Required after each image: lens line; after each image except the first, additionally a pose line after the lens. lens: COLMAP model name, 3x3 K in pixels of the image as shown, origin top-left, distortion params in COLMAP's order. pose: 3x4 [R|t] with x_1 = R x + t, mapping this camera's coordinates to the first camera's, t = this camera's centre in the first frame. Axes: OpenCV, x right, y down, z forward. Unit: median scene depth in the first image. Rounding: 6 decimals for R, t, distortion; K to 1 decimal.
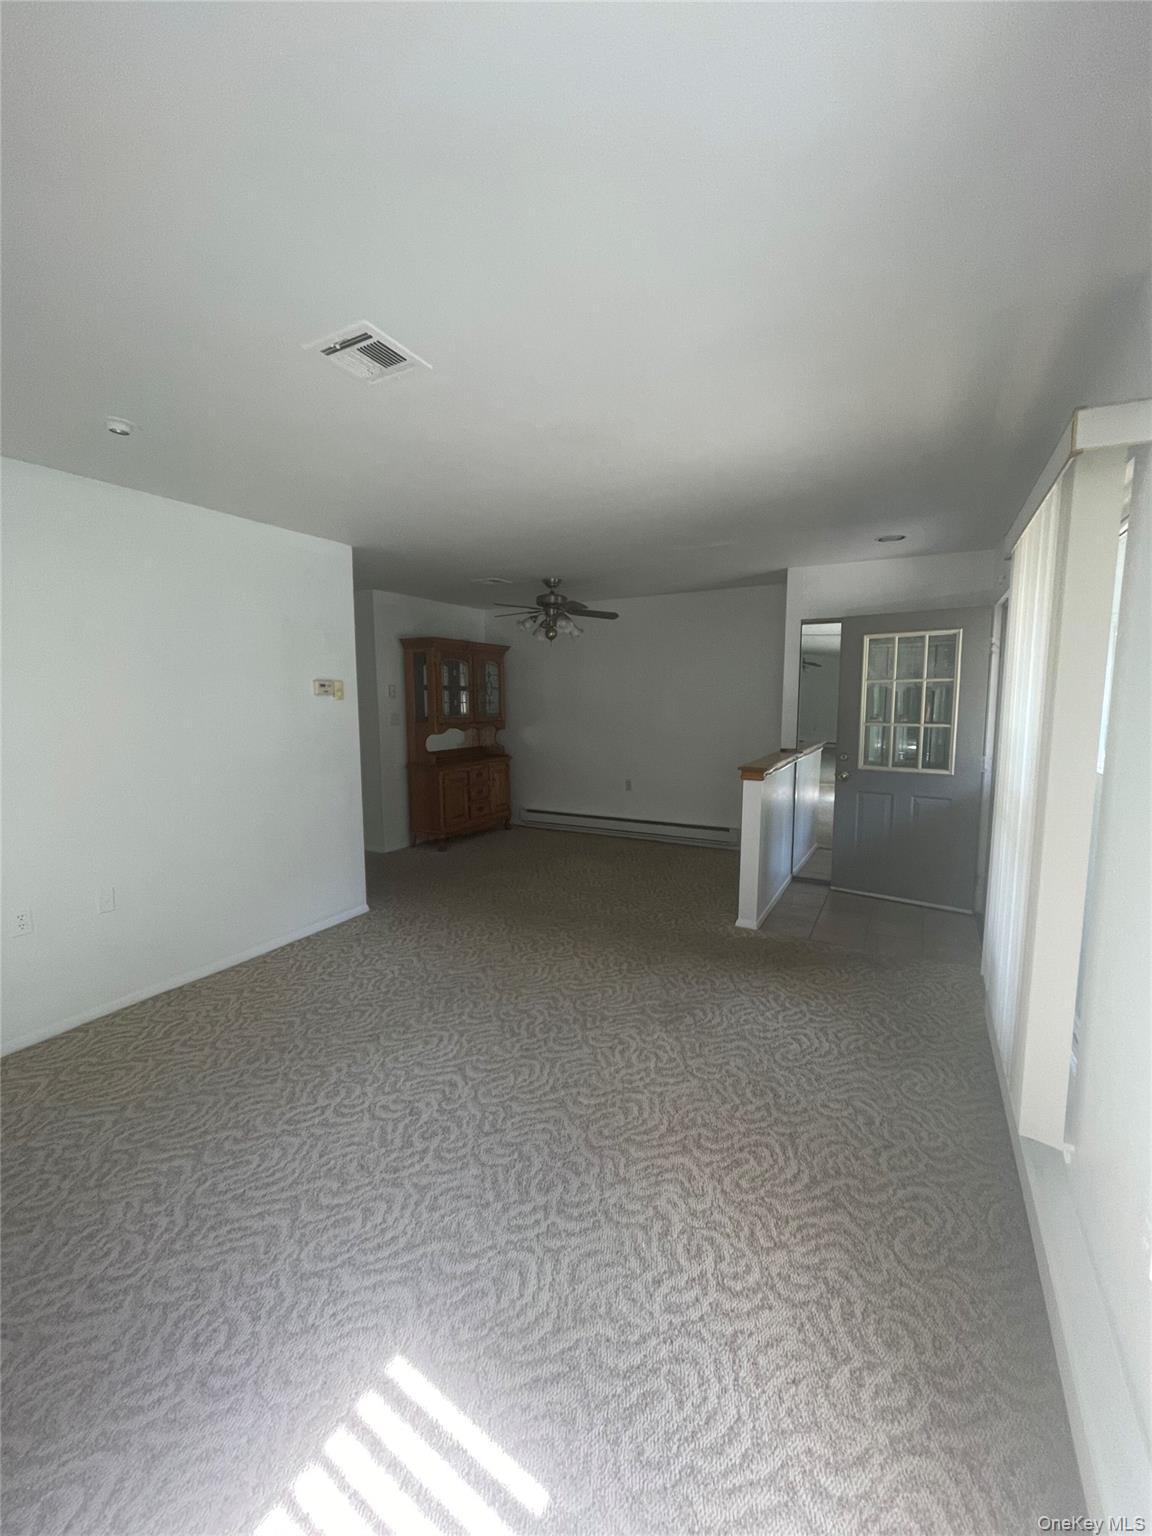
lens RADIAL K [[620.4, 0, 590.6], [0, 620.4, 763.6], [0, 0, 1]] dist [-0.003328, 0.000908]
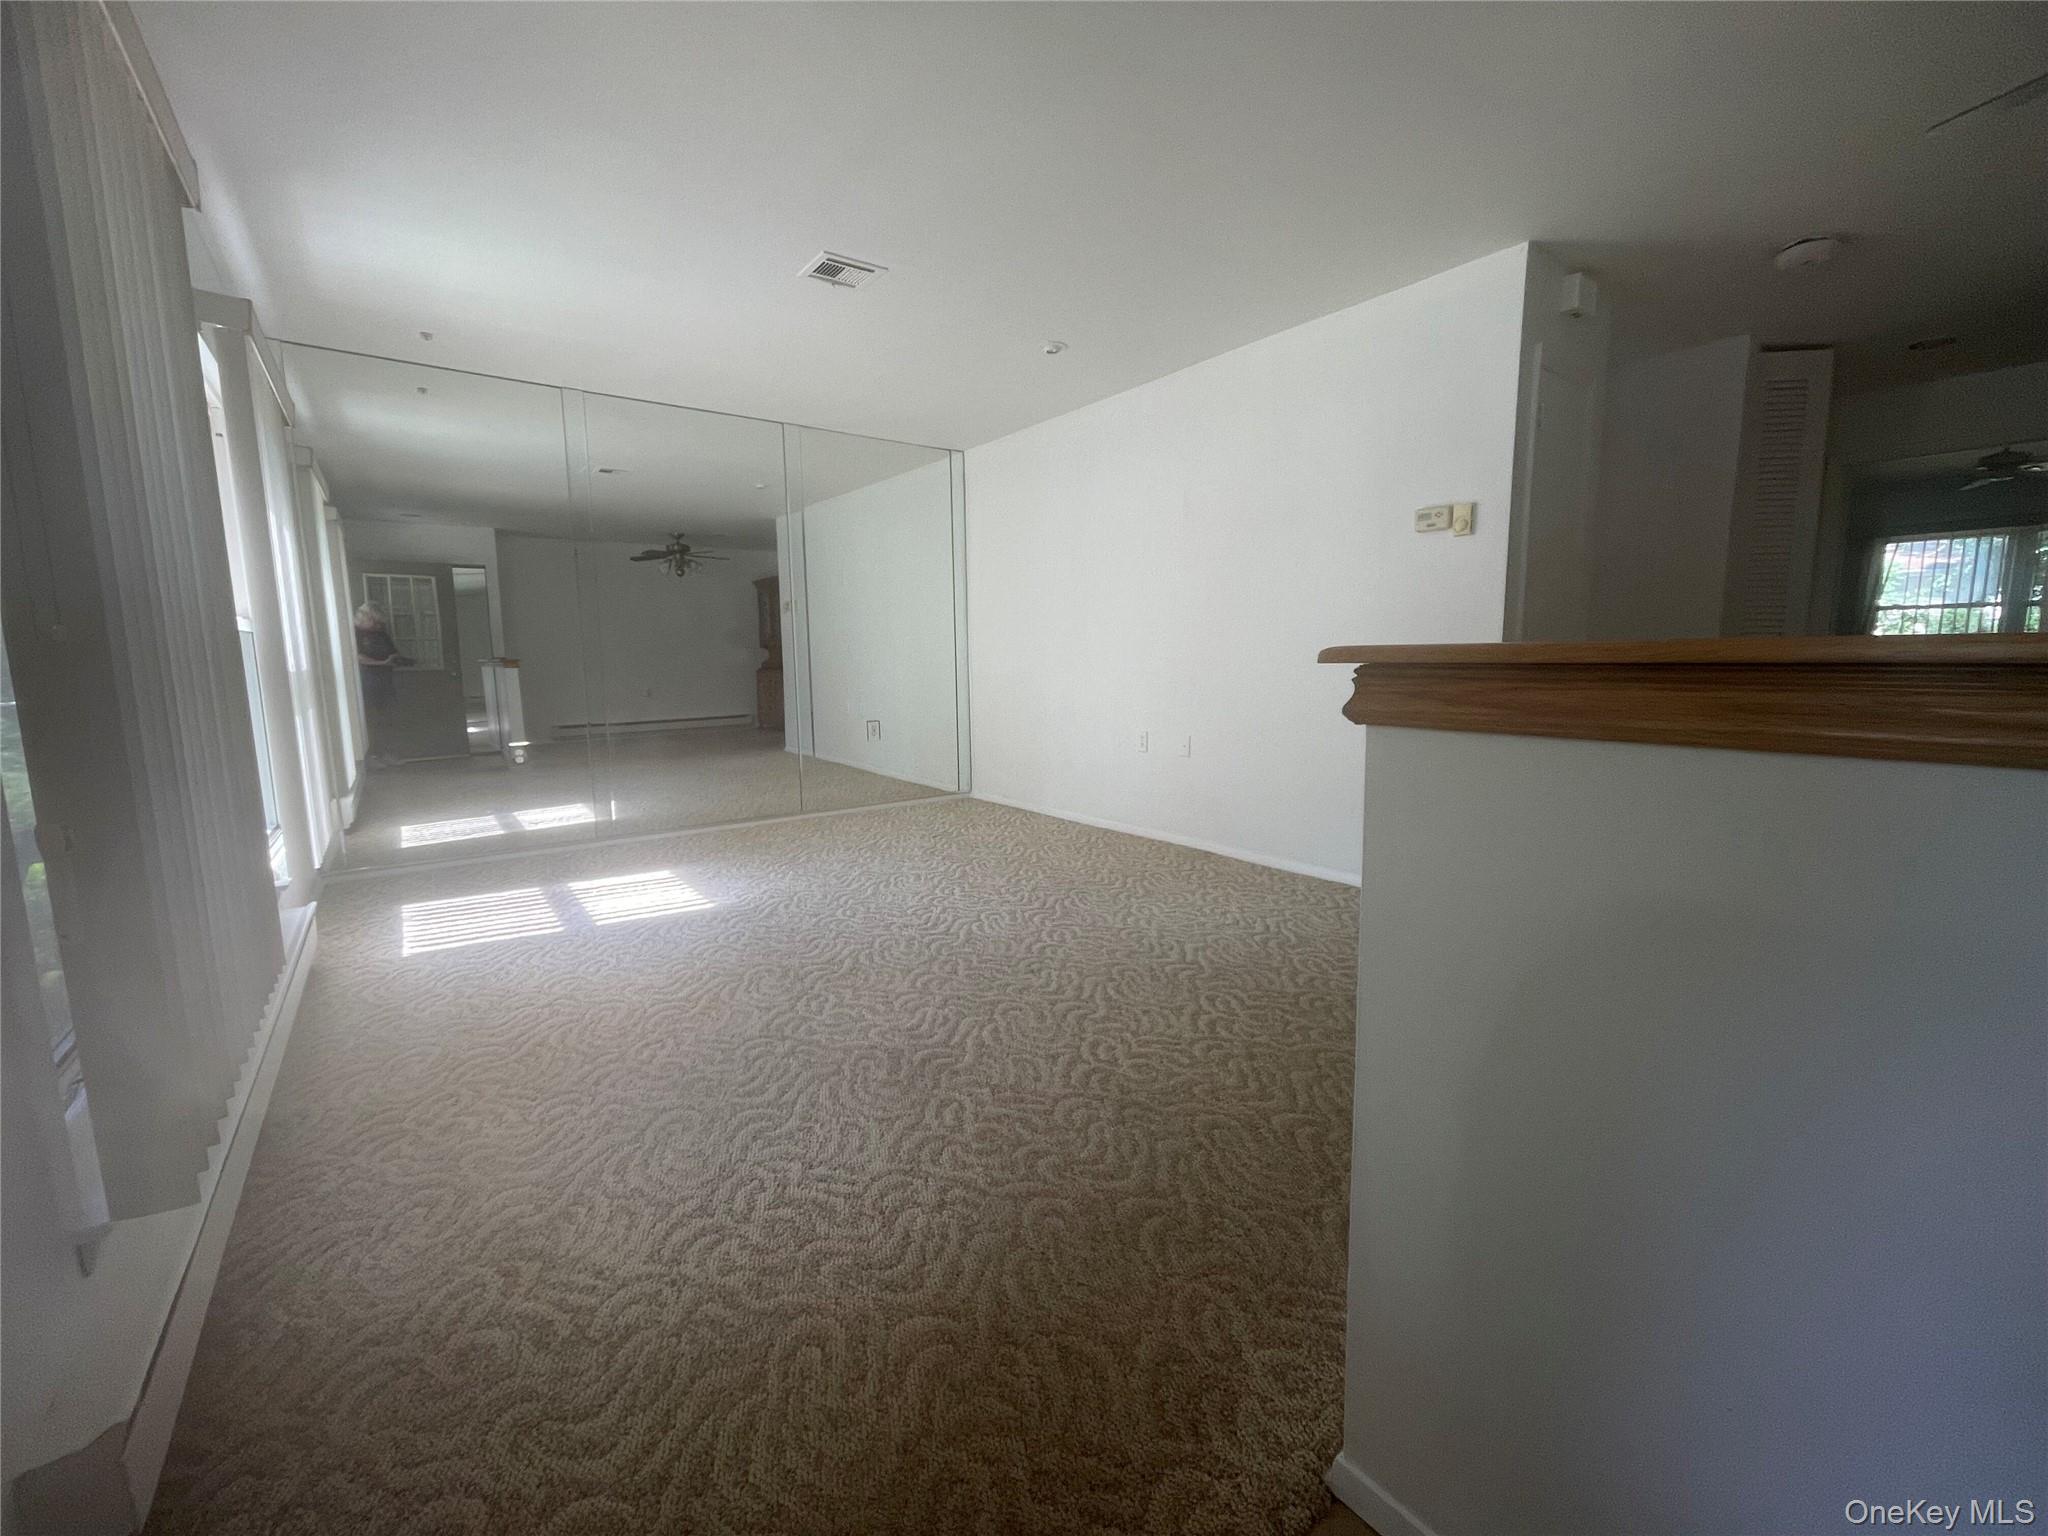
lens RADIAL K [[827.2, 0, 1011.5], [0, 827.2, 756.8], [0, 0, 1]] dist [-0.003328, 0.000908]
pose [[-0.436796, 0.120376, -0.891470, 0.718220], [-0.082764, 0.981425, 0.173075, 0.005970], [0.895745, 0.149380, -0.418720, 1.363836]]
